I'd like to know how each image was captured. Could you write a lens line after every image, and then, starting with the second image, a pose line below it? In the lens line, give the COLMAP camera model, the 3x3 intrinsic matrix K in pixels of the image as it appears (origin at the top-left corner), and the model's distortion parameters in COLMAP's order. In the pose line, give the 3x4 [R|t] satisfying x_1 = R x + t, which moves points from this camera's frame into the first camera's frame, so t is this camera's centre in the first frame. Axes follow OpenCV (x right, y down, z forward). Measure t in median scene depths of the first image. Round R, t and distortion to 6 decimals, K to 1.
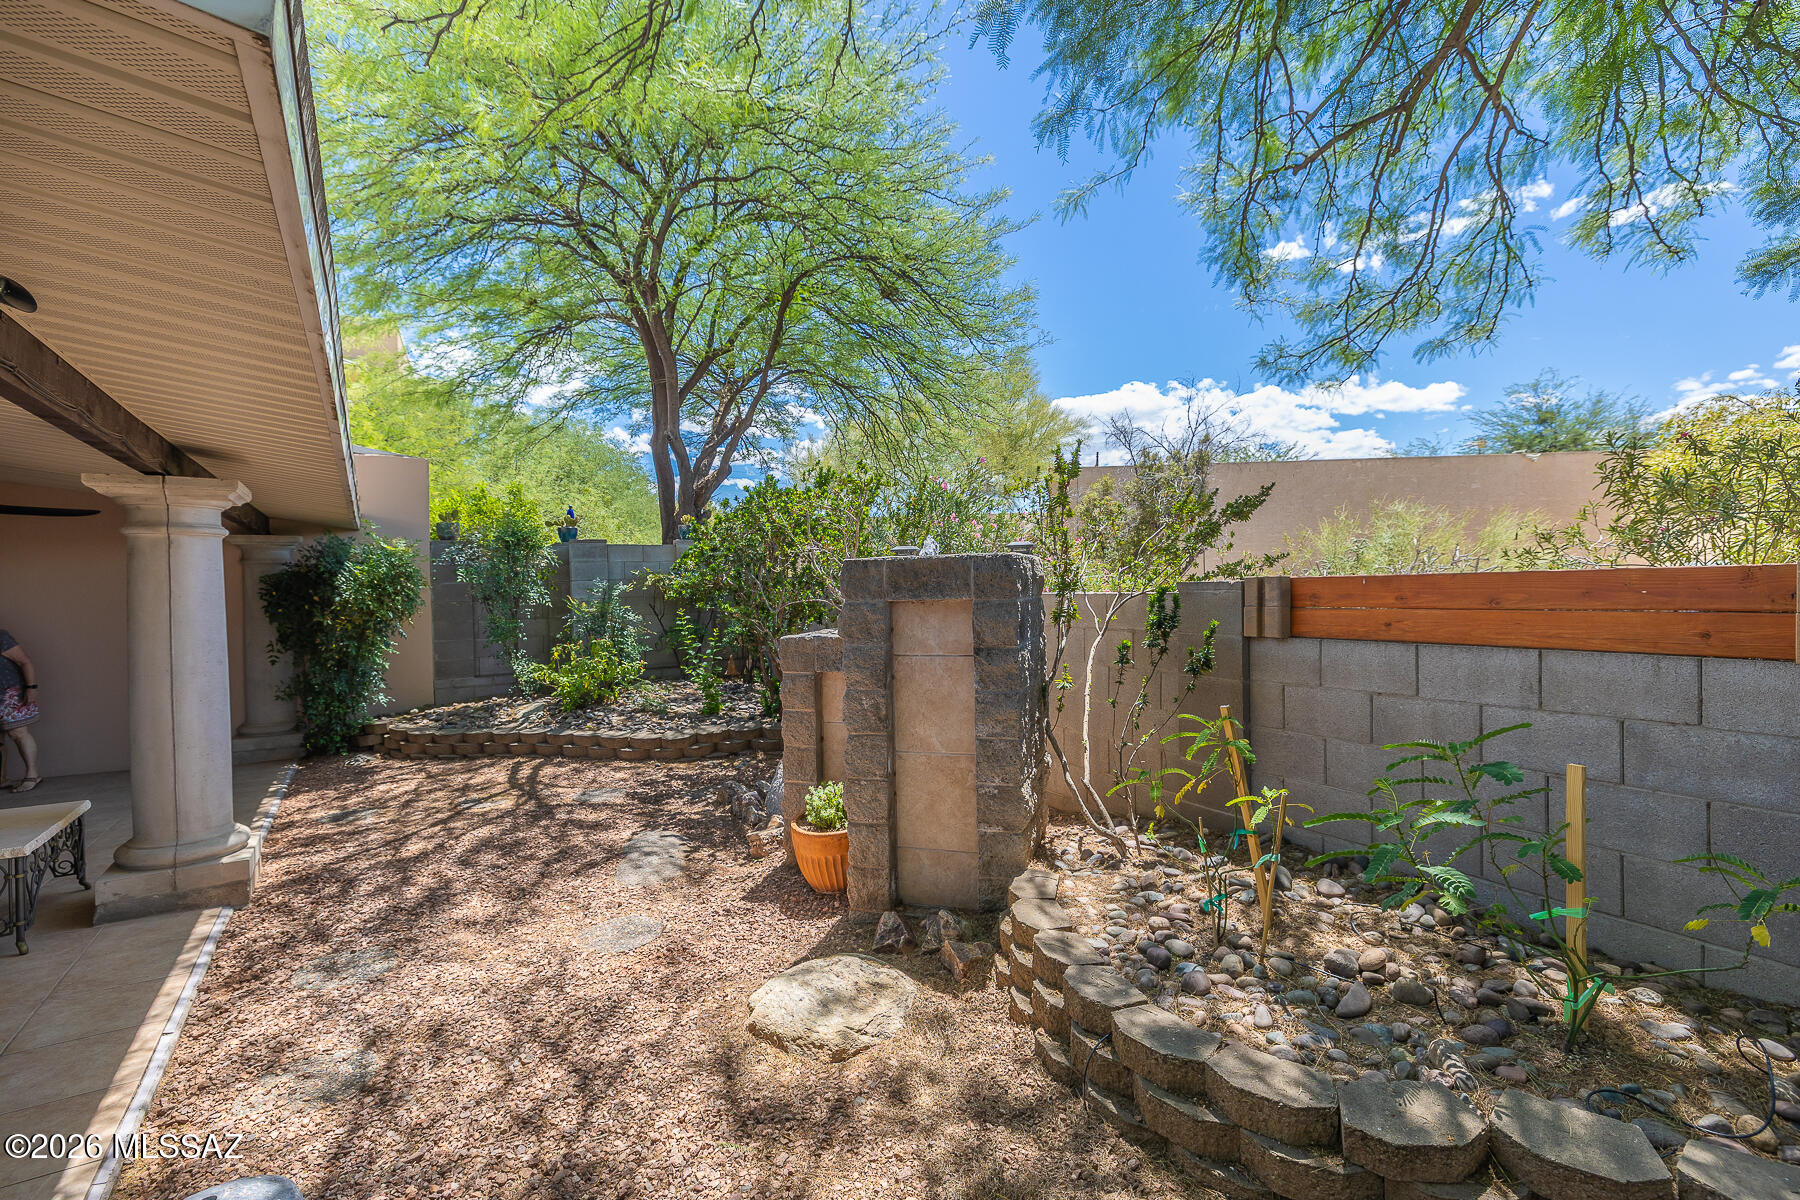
lens RADIAL K [[796.2, 0, 893.1], [0, 796.2, 601.9], [0, 0, 1]] dist [-0.002455, -0.001247]
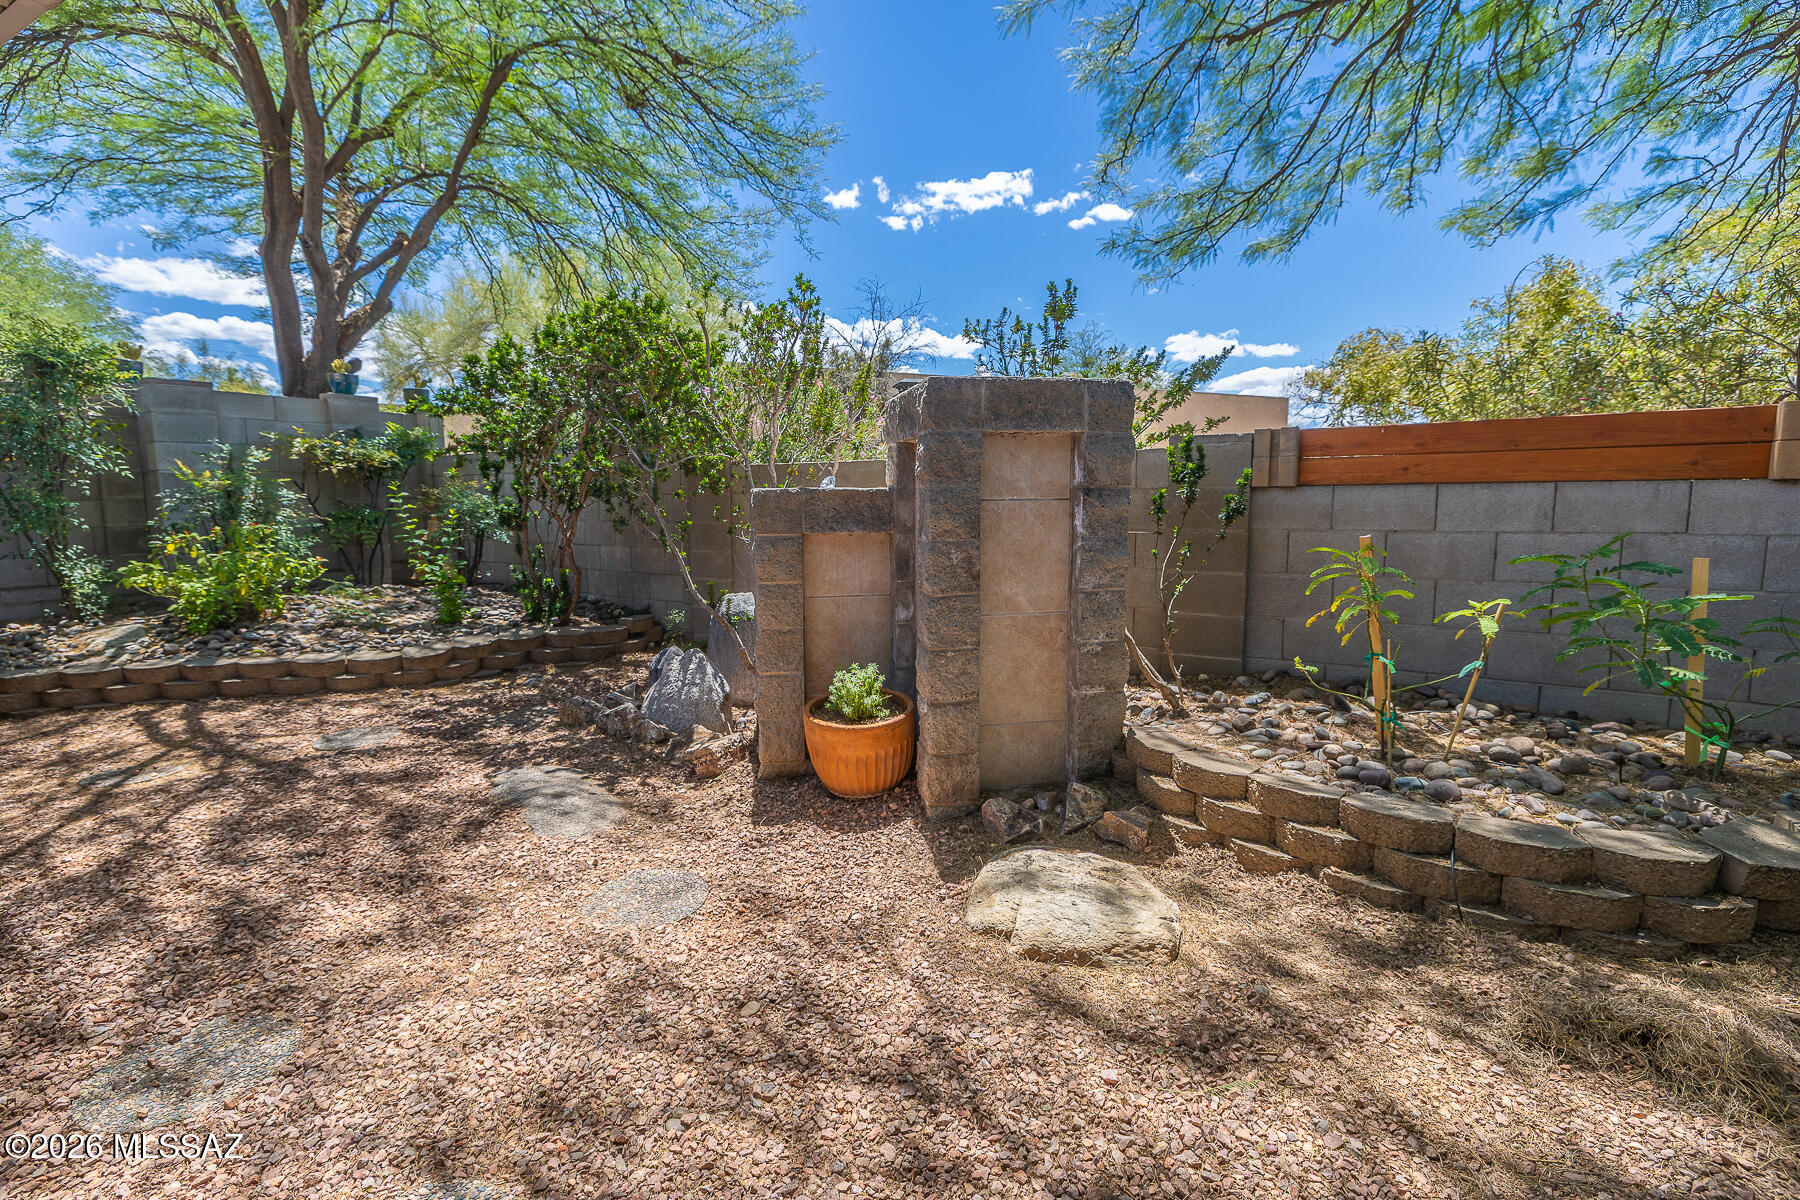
lens RADIAL K [[796.2, 0, 898.8], [0, 796.2, 590.9], [0, 0, 1]] dist [-0.002455, -0.001247]
pose [[0.873509, -0.042040, 0.484989, -0.413220], [-0.003130, 0.995758, 0.091953, 0.074220], [-0.486797, -0.081840, 0.869673, 0.269818]]
